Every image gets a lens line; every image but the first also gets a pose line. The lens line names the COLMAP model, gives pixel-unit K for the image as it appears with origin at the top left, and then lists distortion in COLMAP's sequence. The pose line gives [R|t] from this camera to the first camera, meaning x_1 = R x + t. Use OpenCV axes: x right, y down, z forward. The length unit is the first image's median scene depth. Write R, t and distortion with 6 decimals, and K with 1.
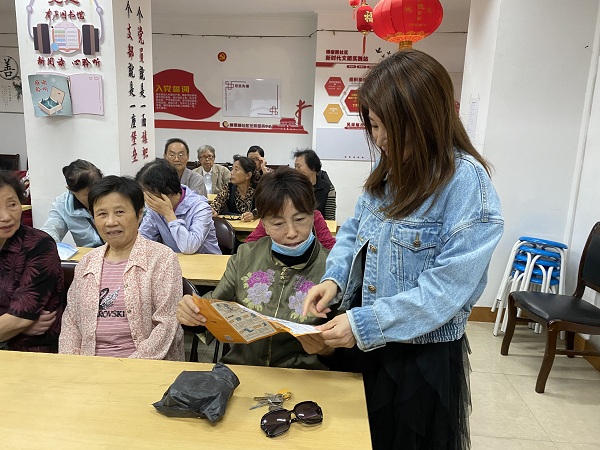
lens RADIAL K [[459.3, 0, 298.1], [0, 459.3, 221.7], [0, 0, 1]] dist [0.039351, -0.042581]
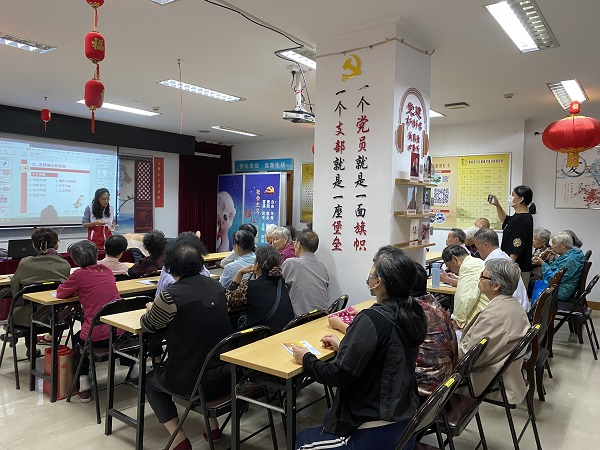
lens RADIAL K [[459.3, 0, 301.4], [0, 459.3, 222.4], [0, 0, 1]] dist [0.039351, -0.042581]
pose [[-0.540942, -0.008262, -0.841019, 0.528223], [-0.201158, 0.972201, 0.119834, -0.291095], [0.816650, 0.234001, -0.527566, 1.436057]]
